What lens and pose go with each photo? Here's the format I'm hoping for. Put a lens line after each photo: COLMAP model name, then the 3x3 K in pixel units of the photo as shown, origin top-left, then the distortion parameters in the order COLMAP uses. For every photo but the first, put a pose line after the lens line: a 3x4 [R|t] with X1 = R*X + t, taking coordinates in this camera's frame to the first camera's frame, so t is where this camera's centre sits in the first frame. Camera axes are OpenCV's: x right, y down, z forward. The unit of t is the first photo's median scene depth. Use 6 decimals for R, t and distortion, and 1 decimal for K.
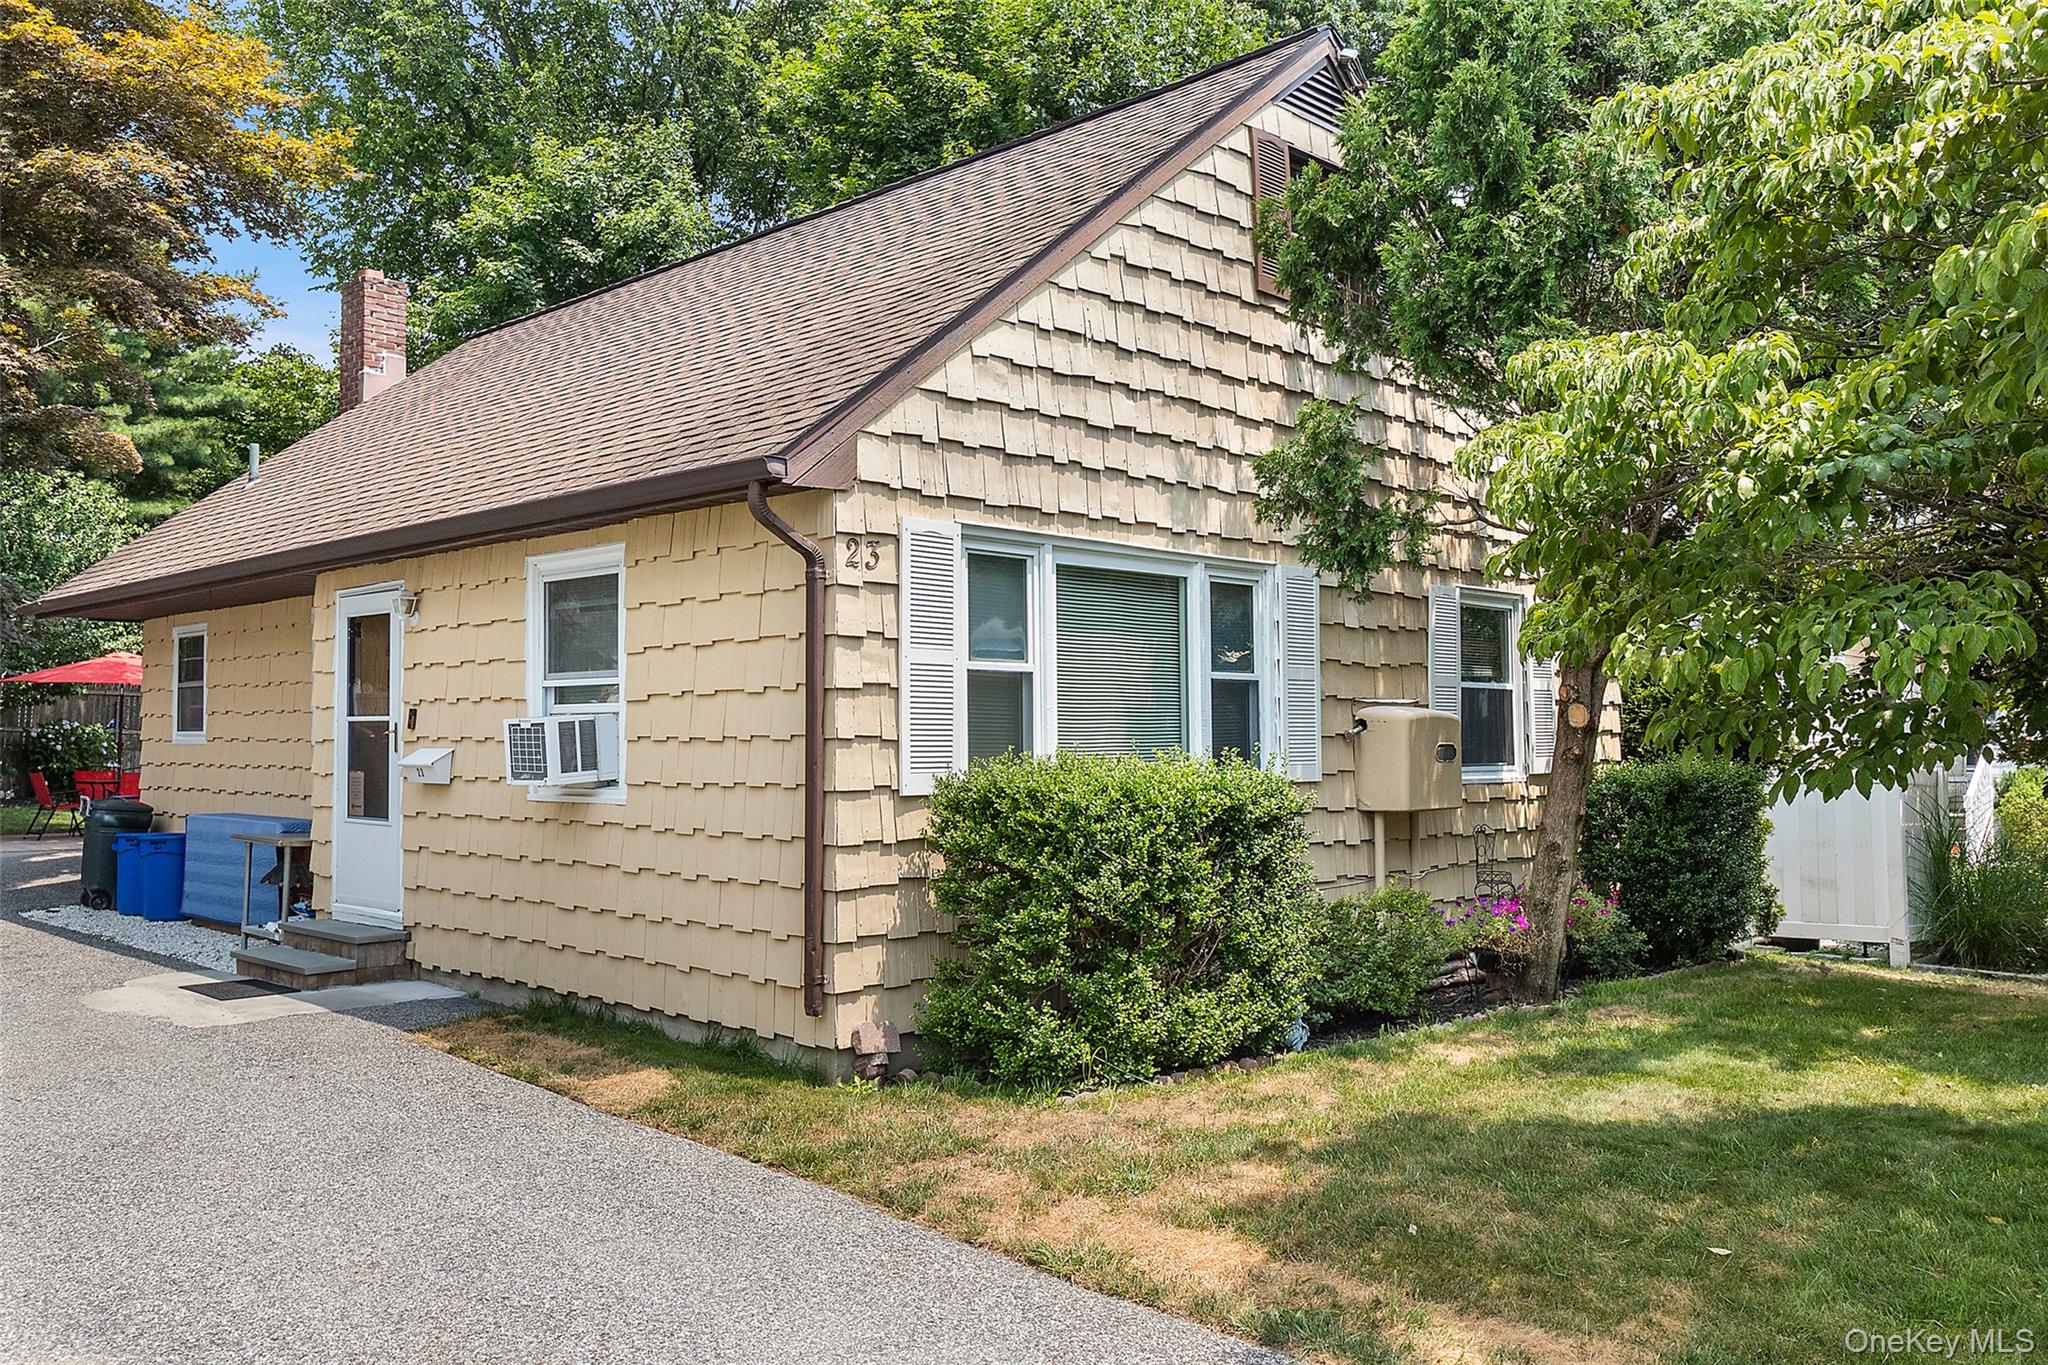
lens RADIAL K [[1713.5, 0, 1011.7], [0, 1713.5, 688.7], [0, 0, 1]] dist [0.010775, -0.023301]
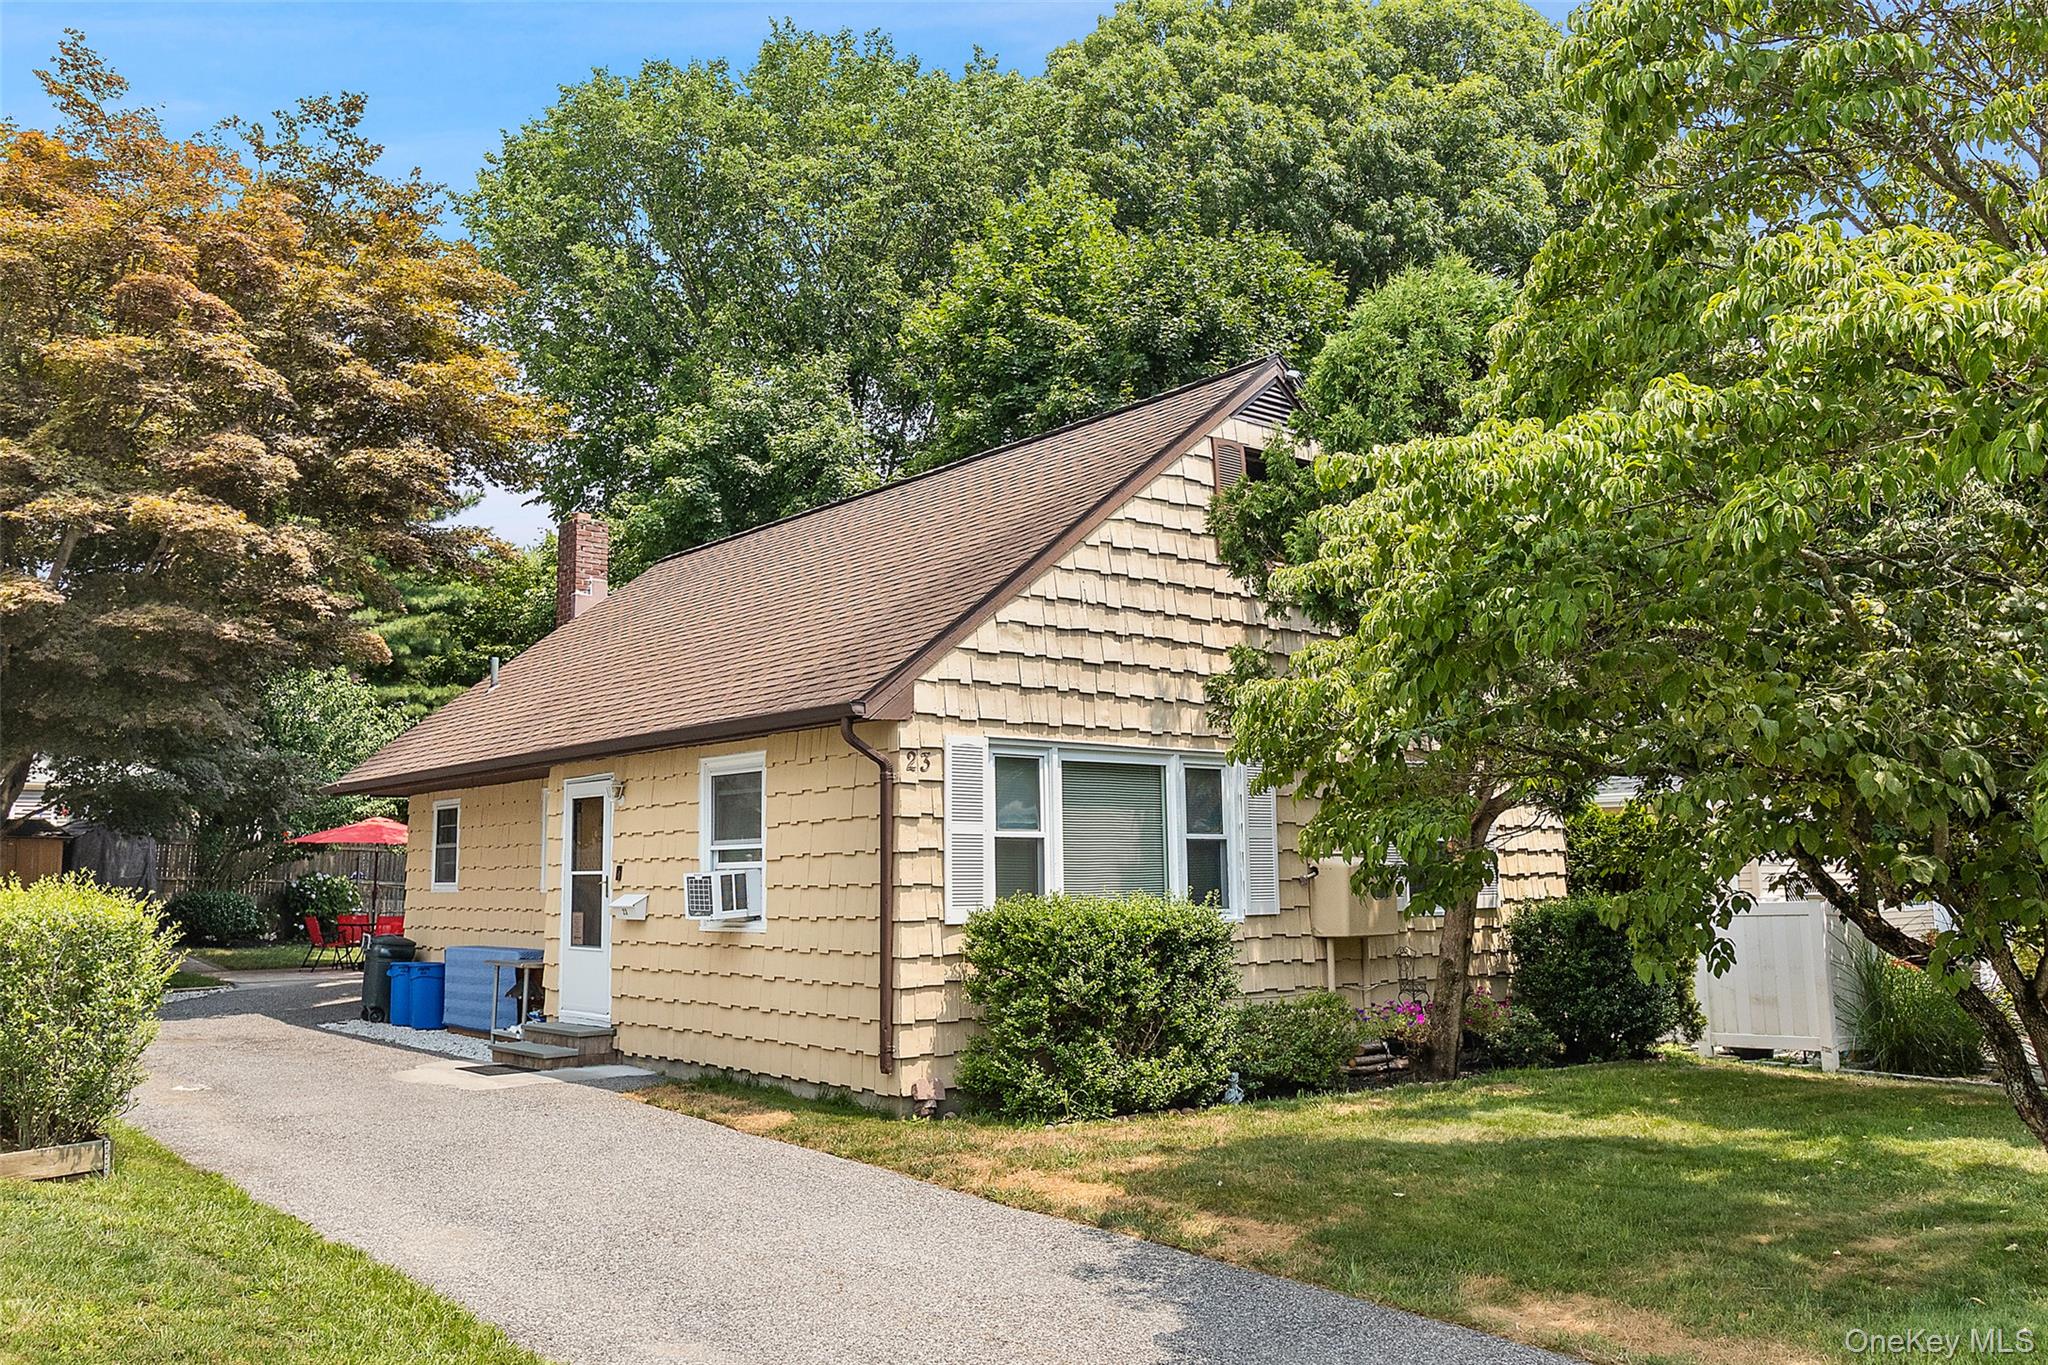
lens RADIAL K [[1713.5, 0, 1004.3], [0, 1713.5, 681.6], [0, 0, 1]] dist [0.010775, -0.023301]
pose [[0.994666, -0.019784, -0.101235, 0.119931], [0.010925, 0.996120, -0.087319, -0.014106], [0.102569, 0.085748, 0.991023, -0.410806]]
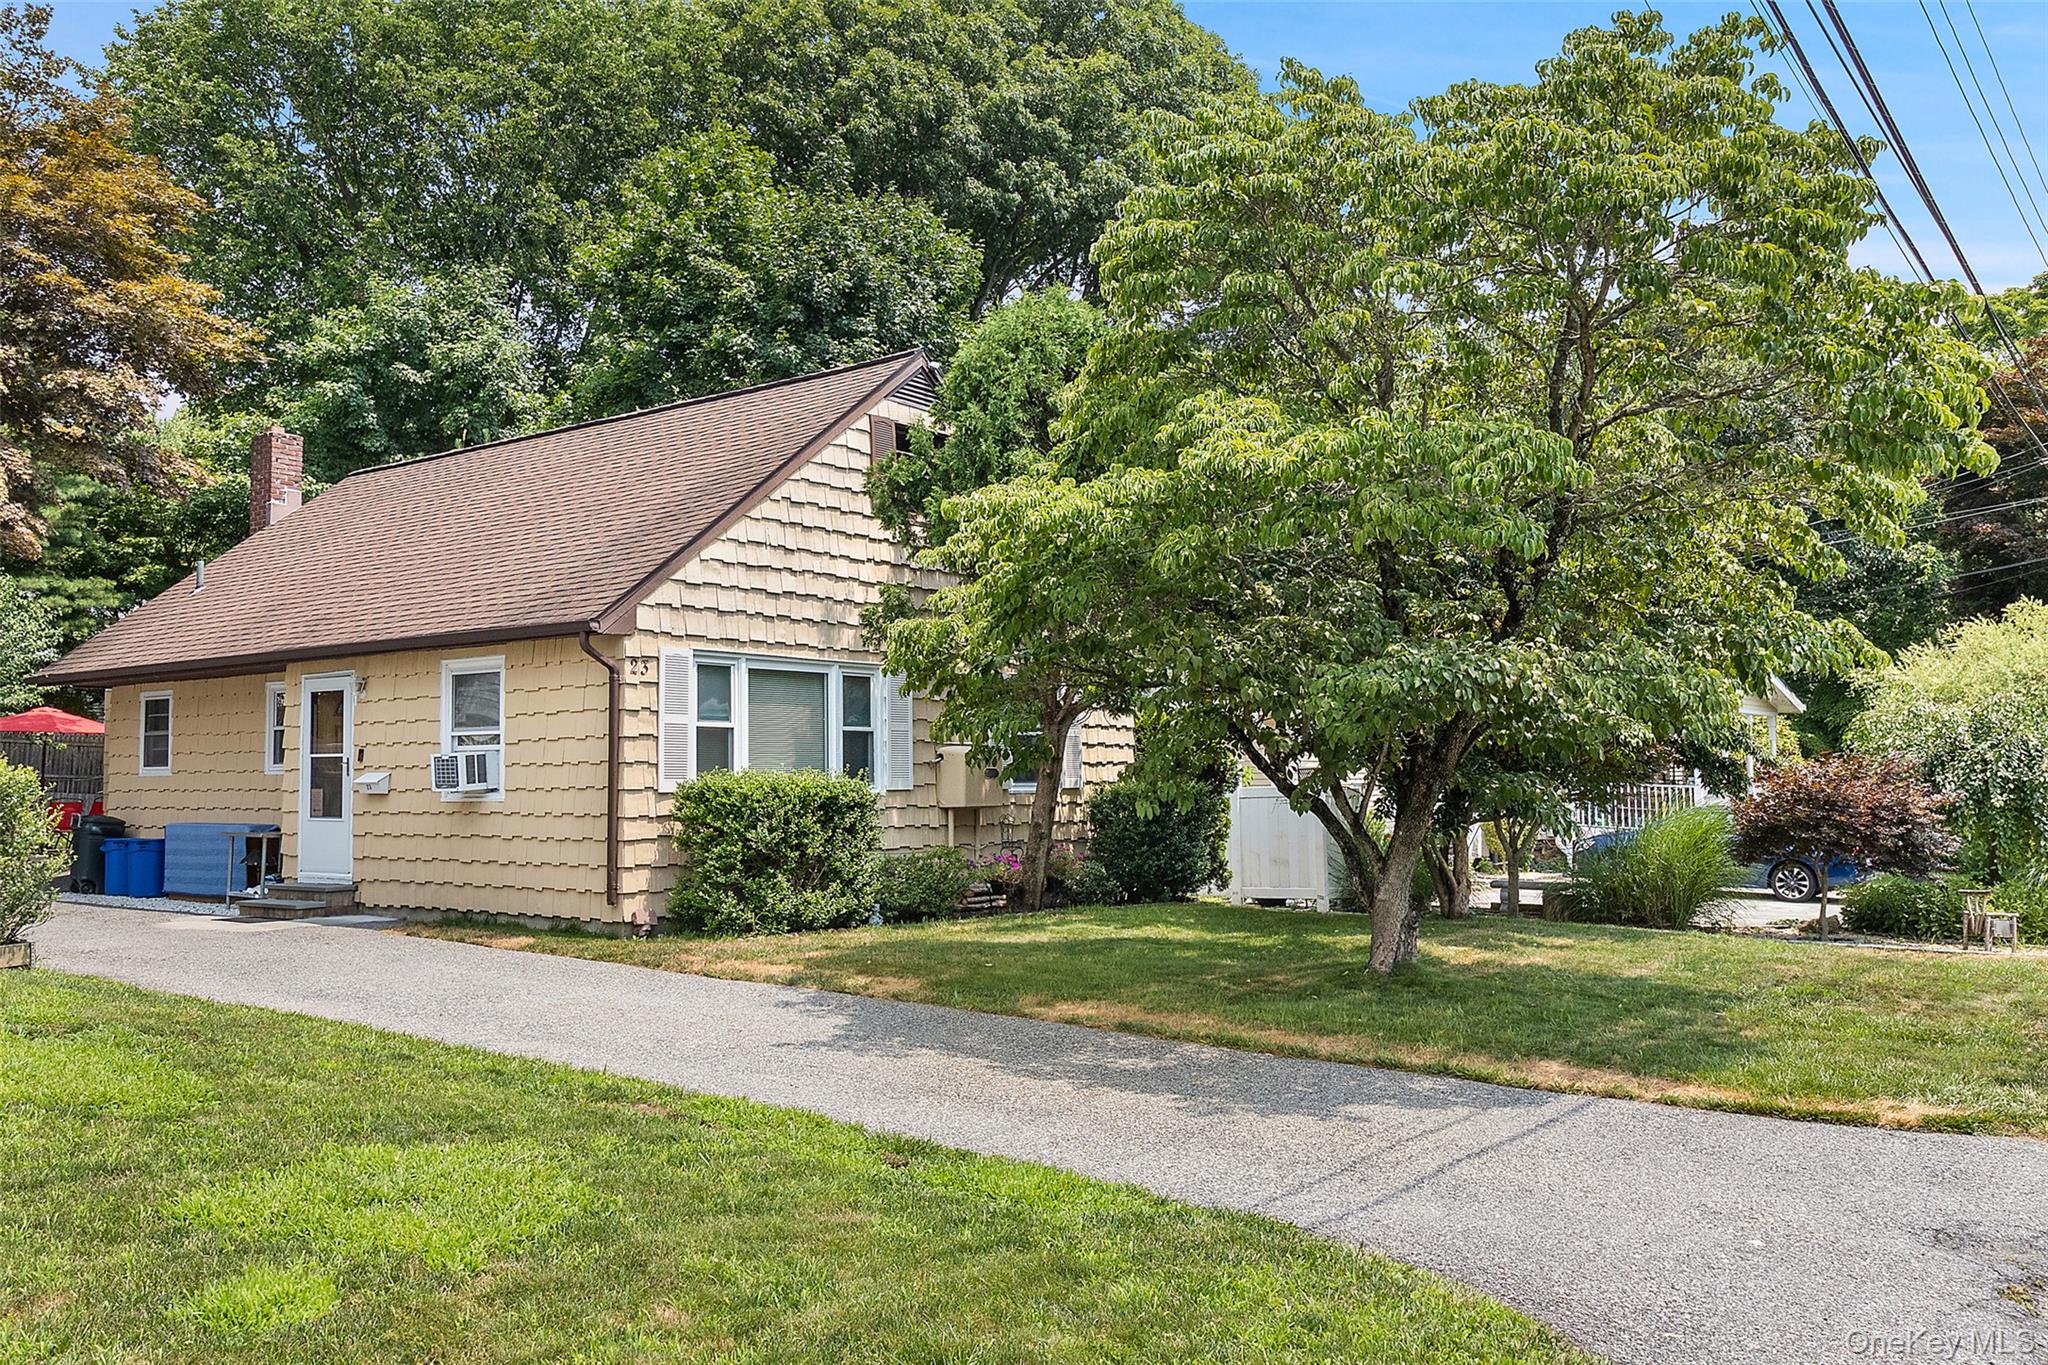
lens RADIAL K [[1713.5, 0, 1050.6], [0, 1713.5, 683.4], [0, 0, 1]] dist [0.010775, -0.023301]
pose [[0.990200, 0.002662, 0.139632, 0.087453], [0.001431, 0.999572, -0.029204, -0.002457], [-0.139650, 0.029118, 0.989773, -0.833754]]
